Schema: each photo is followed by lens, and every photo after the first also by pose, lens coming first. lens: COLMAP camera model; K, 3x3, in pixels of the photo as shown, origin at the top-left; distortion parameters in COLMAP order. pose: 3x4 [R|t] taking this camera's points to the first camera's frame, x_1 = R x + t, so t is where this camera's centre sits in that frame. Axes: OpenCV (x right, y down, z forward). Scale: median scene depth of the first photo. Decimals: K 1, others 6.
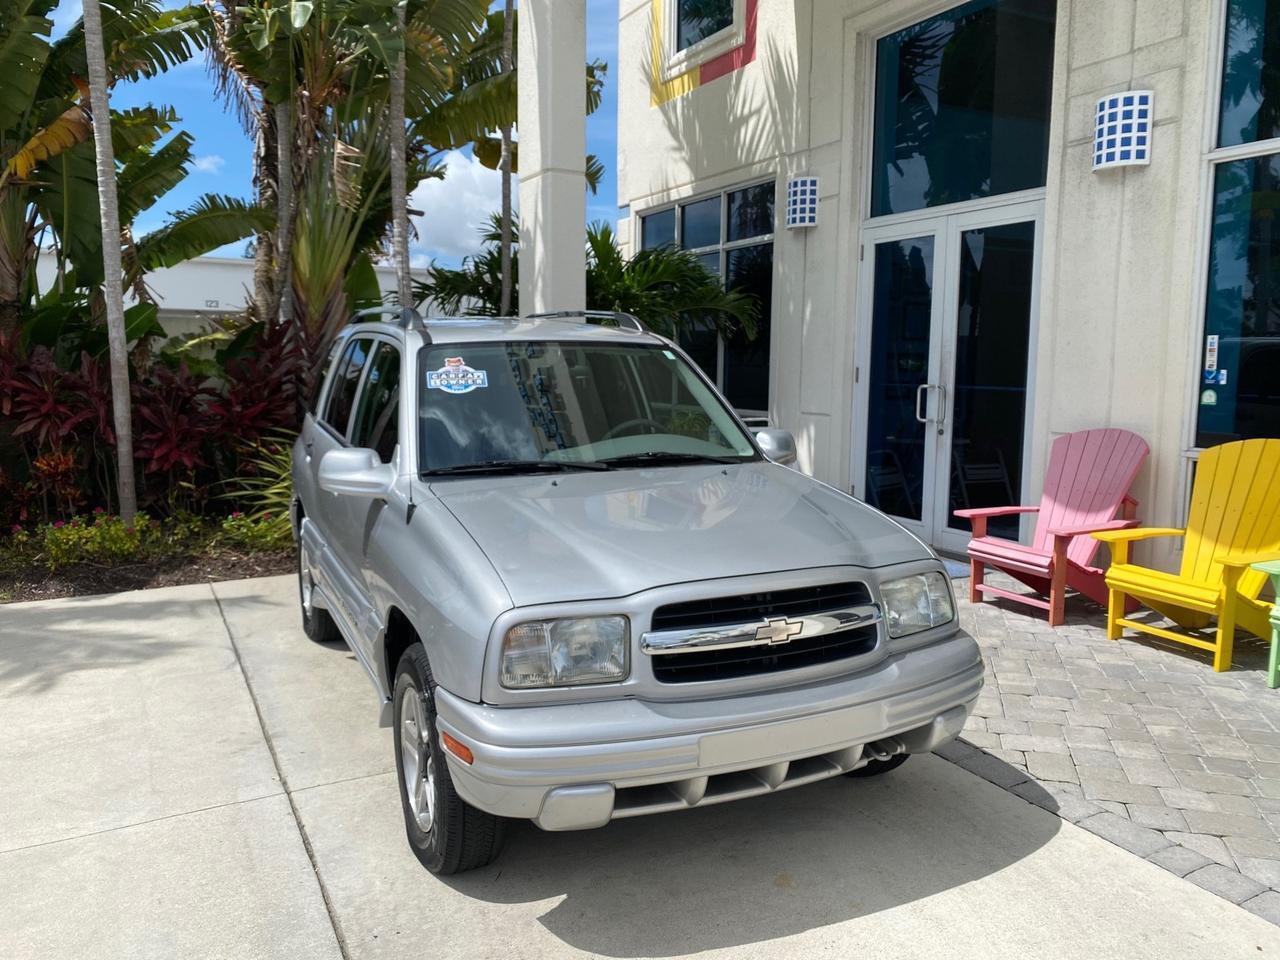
lens RADIAL K [[982.6, 0, 632.3], [0, 982.6, 481.4], [0, 0, 1]] dist [0.006877, -0.013867]
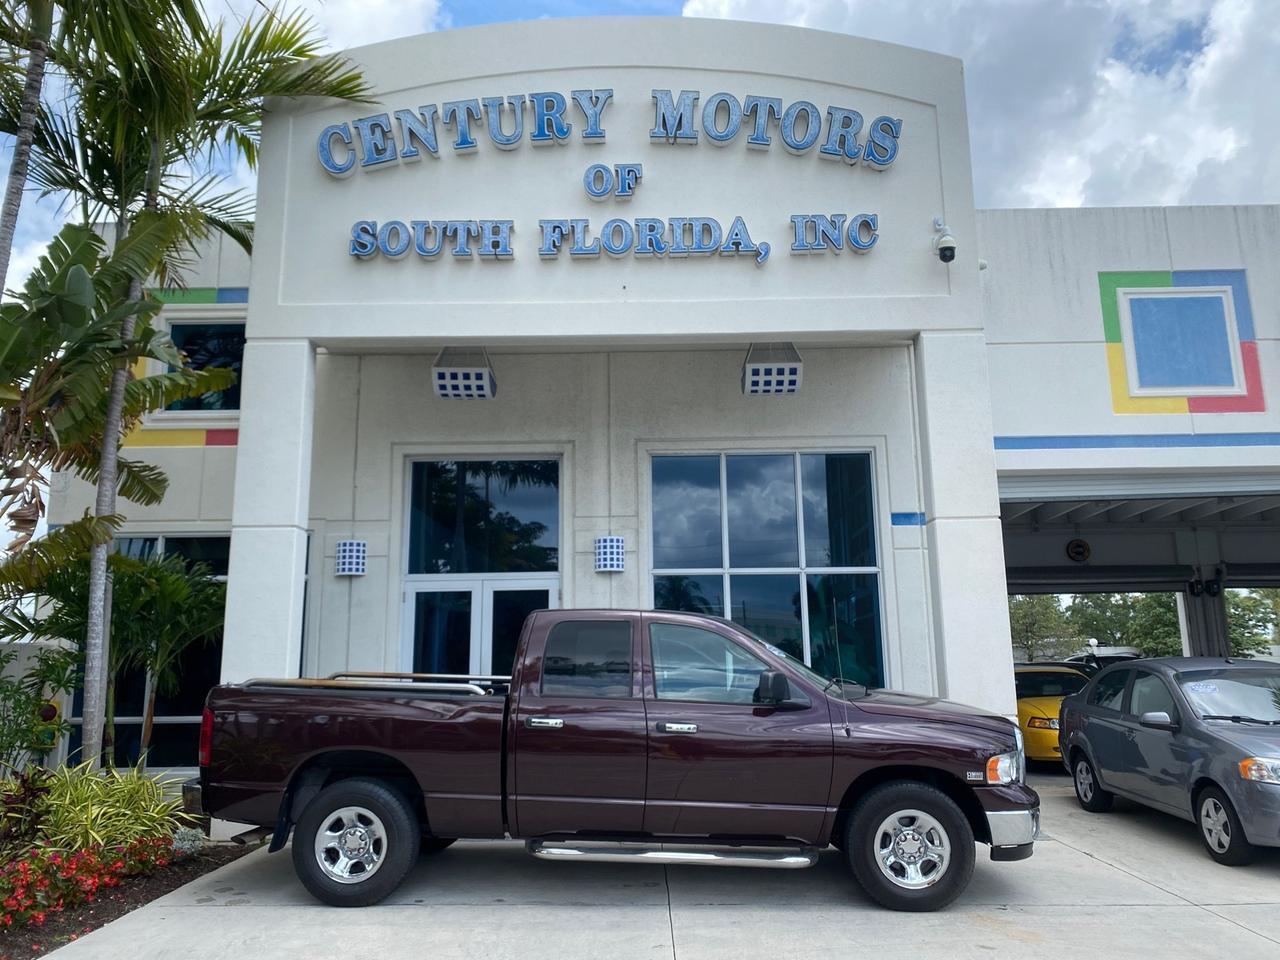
lens RADIAL K [[924.9, 0, 675.1], [0, 924.9, 477.5], [0, 0, 1]] dist [0.062969, -0.014476]
pose [[0.469175, 0.165336, 0.867490, -1.138568], [0.123678, 0.960335, -0.249922, -0.011115], [-0.874402, 0.224546, 0.430117, 0.021084]]
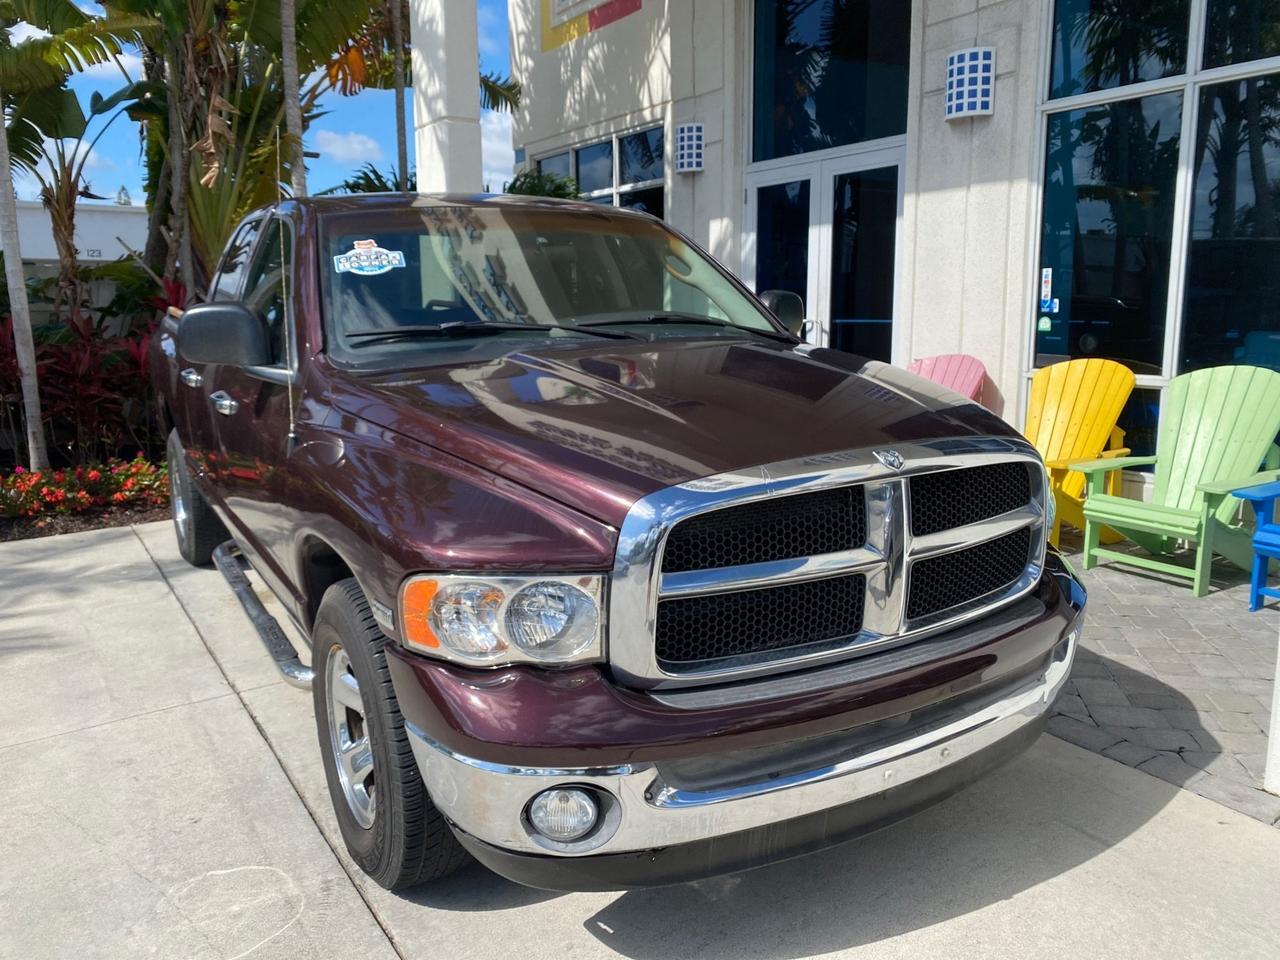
lens RADIAL K [[982.6, 0, 633.5], [0, 982.6, 479.1], [0, 0, 1]] dist [0.006877, -0.013867]
pose [[0.994847, -0.035994, 0.094786, 0.001027], [0.030836, 0.997992, 0.055324, 0.015170], [-0.096587, -0.052116, 0.993959, -0.087922]]
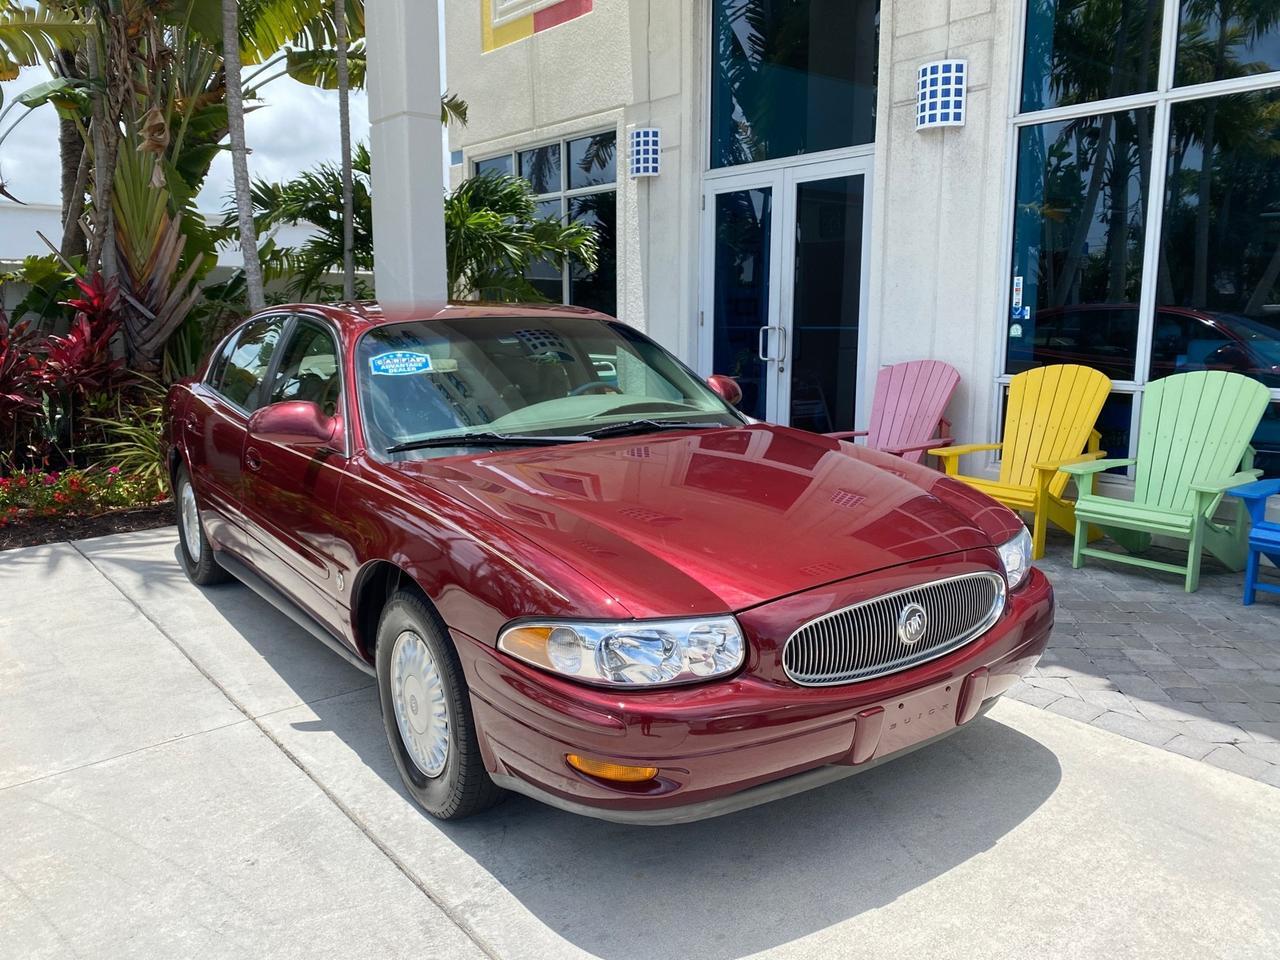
lens RADIAL K [[982.6, 0, 640.7], [0, 982.6, 478.0], [0, 0, 1]] dist [0.006877, -0.013867]
pose [[0.977294, -0.043054, 0.207466, -0.093344], [0.033888, 0.998294, 0.047538, 0.017578], [-0.209159, -0.039428, 0.977087, -0.049492]]
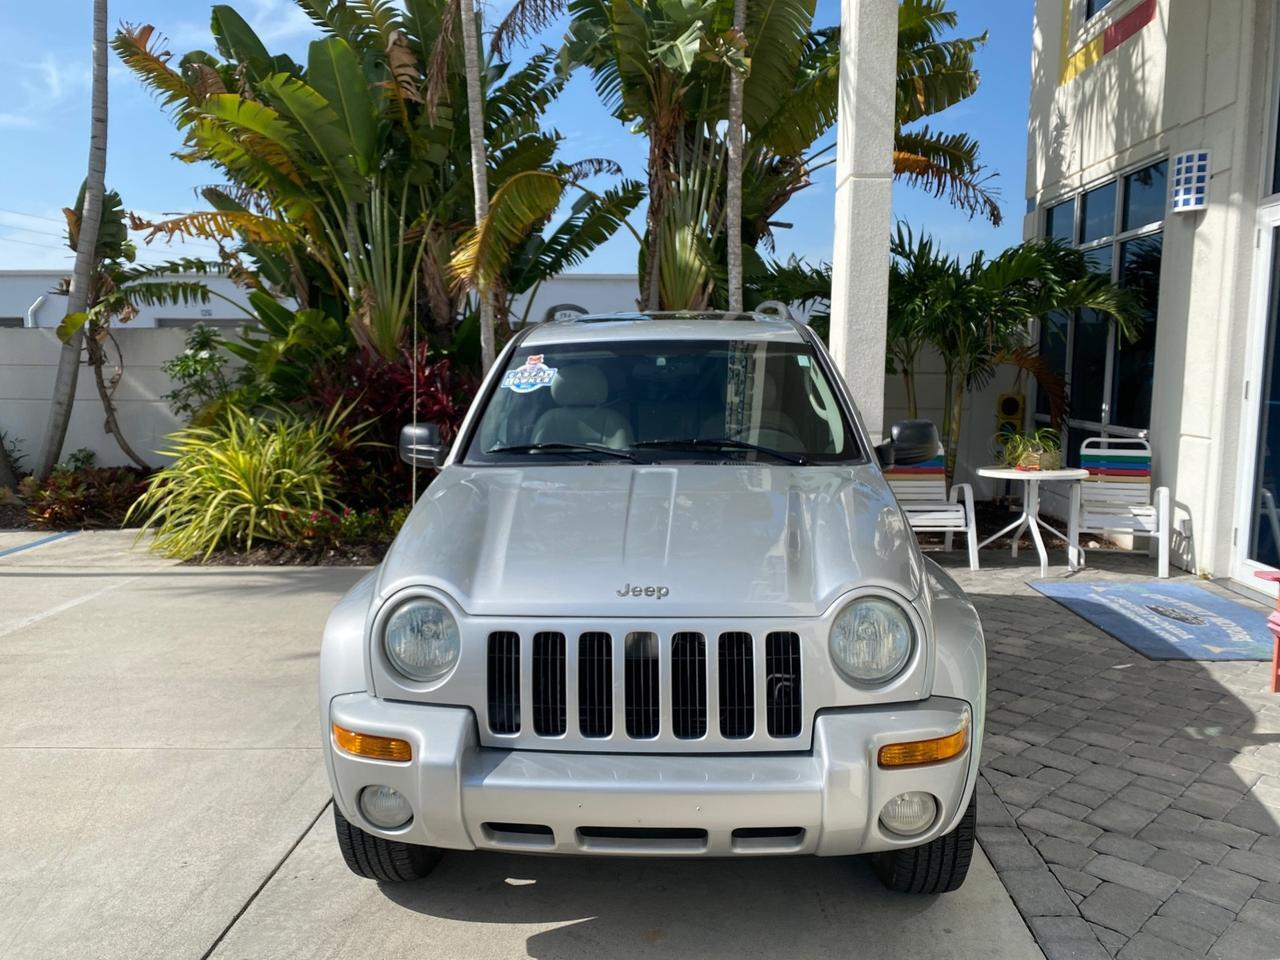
lens RADIAL K [[982.6, 0, 636.5], [0, 982.6, 479.1], [0, 0, 1]] dist [0.006877, -0.013867]
pose [[0.862292, 0.054924, -0.503424, 0.297780], [-0.057903, 0.998275, 0.009732, -0.021096], [0.503090, 0.020758, 0.863985, 0.082472]]
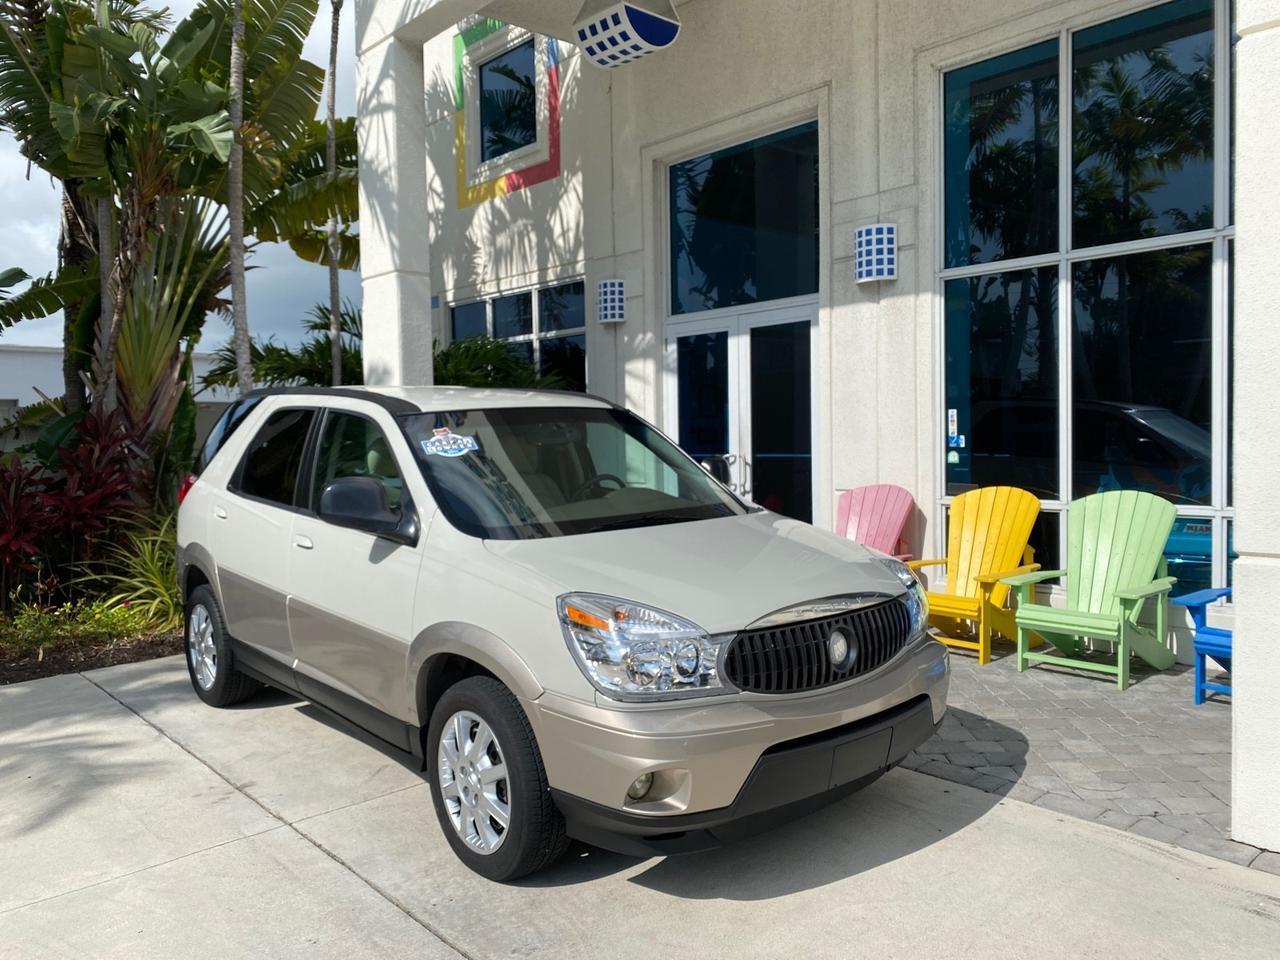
lens RADIAL K [[982.6, 0, 634.0], [0, 982.6, 486.3], [0, 0, 1]] dist [0.006877, -0.013867]
pose [[0.967804, -0.038134, 0.248800, -0.139394], [0.056387, 0.996181, -0.066656, 0.014482], [-0.245308, 0.078539, 0.966259, -0.140211]]
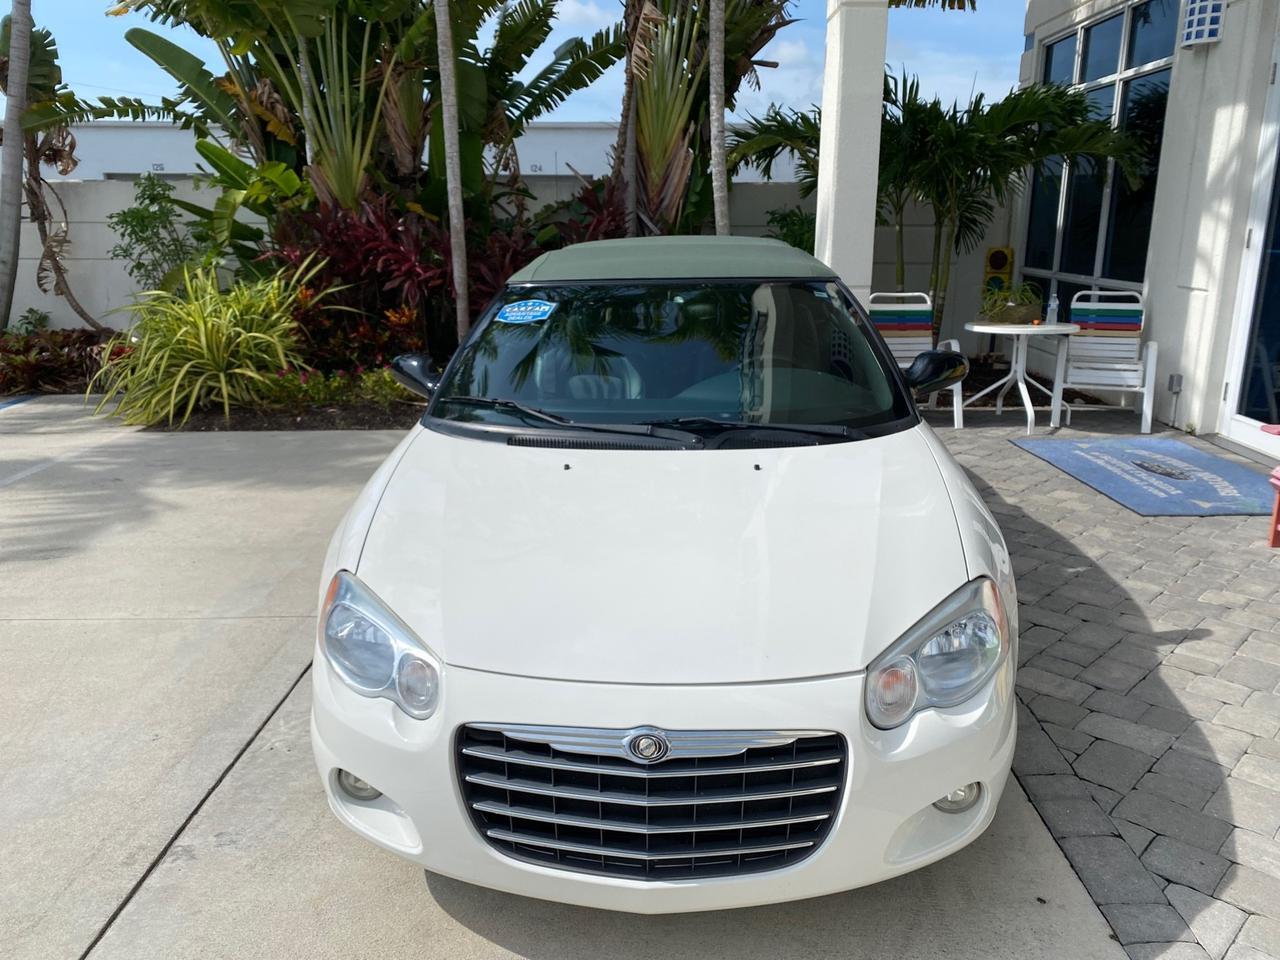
lens RADIAL K [[982.6, 0, 635.5], [0, 982.6, 476.3], [0, 0, 1]] dist [0.006877, -0.013867]
pose [[0.874497, 0.113582, -0.471544, 0.276733], [-0.050813, 0.988299, 0.143818, -0.015175], [0.482362, -0.101808, 0.870036, 0.111649]]
